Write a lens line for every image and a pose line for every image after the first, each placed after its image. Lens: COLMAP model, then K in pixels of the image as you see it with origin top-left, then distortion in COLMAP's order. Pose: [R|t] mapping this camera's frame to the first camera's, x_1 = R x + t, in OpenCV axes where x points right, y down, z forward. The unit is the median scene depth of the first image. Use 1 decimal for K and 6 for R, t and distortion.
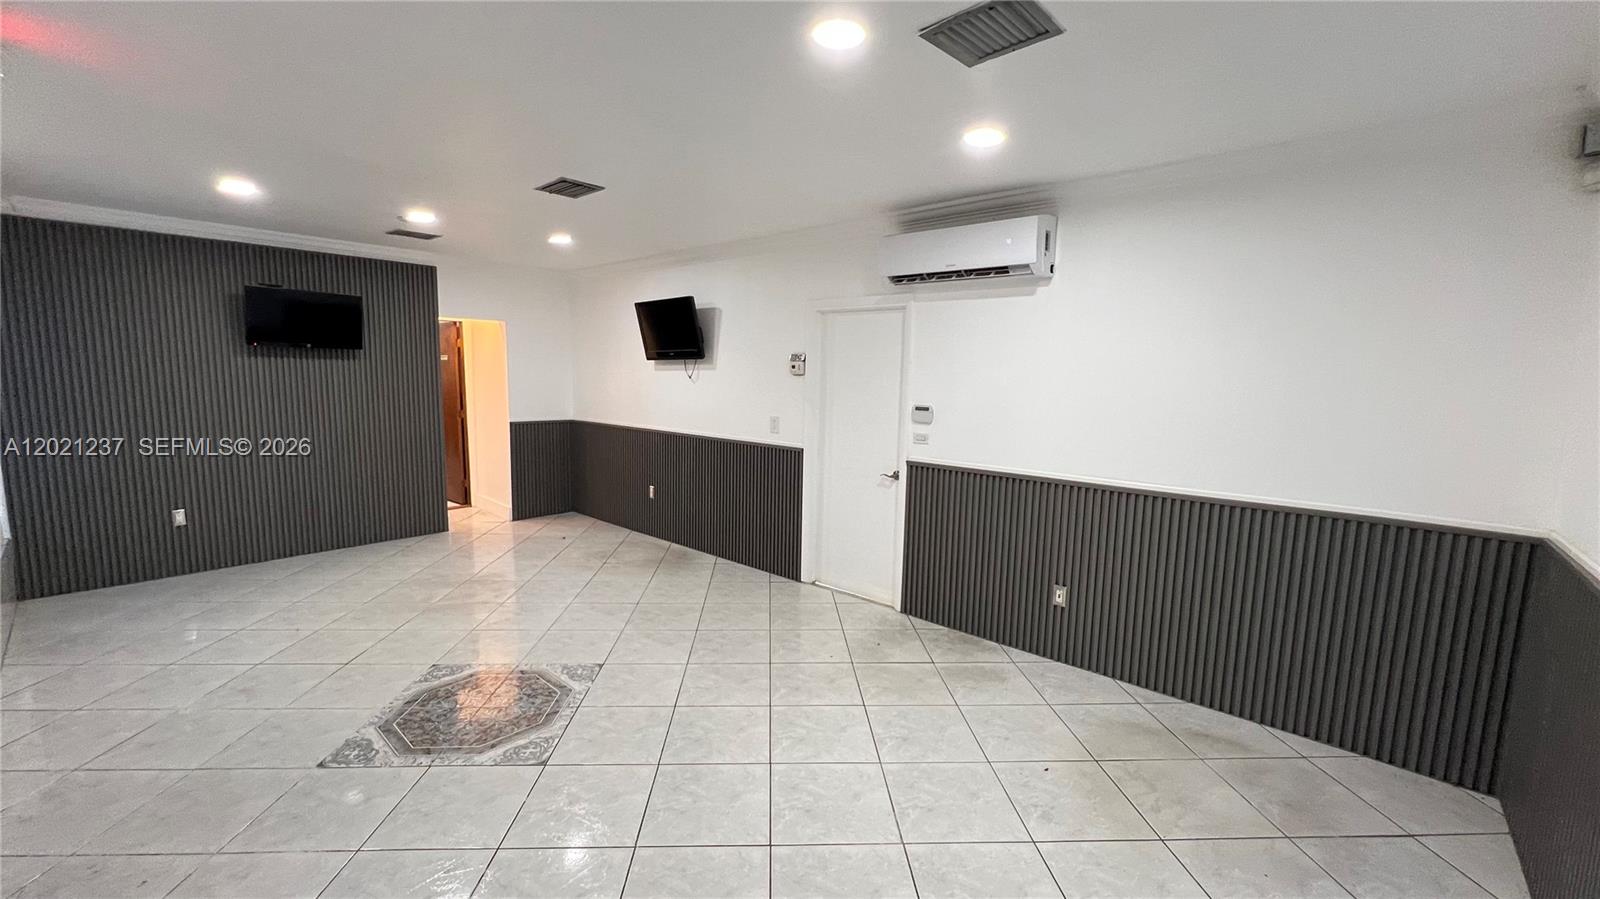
lens RADIAL K [[637.8, 0, 798.5], [0, 637.8, 449.9], [0, 0, 1]] dist [-0.000868, -0.000278]
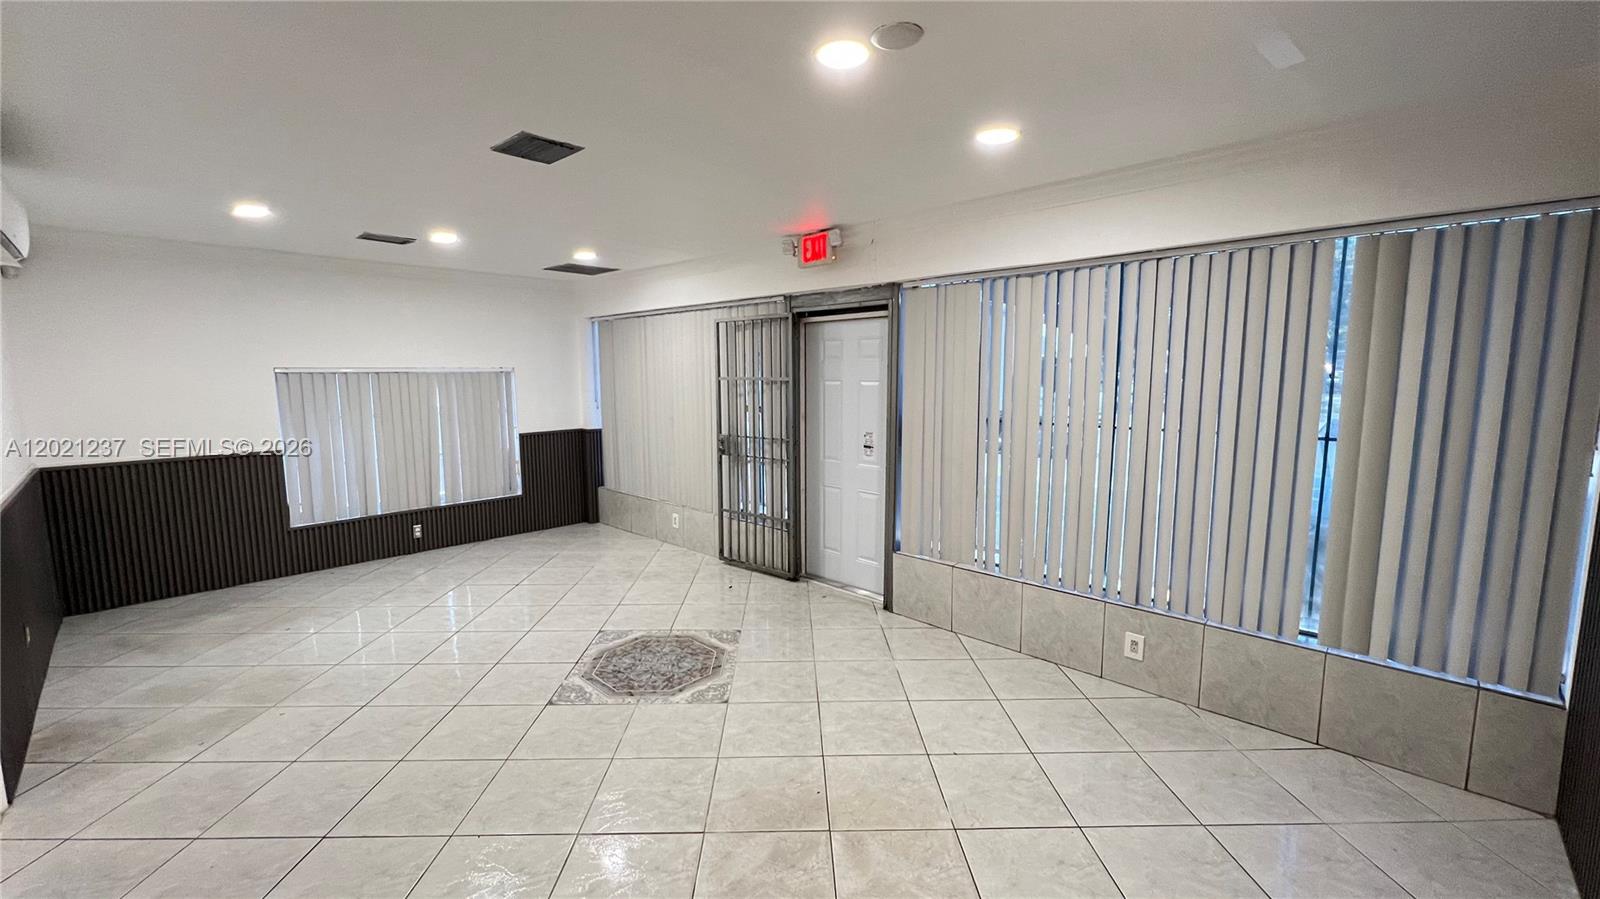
lens RADIAL K [[637.8, 0, 797.5], [0, 637.8, 449.3], [0, 0, 1]] dist [-0.000868, -0.000278]
pose [[-0.999493, -0.015134, 0.028026, -0.553301], [-0.007868, 0.969949, 0.243179, -0.199199], [-0.030863, 0.242835, -0.969576, 1.441432]]
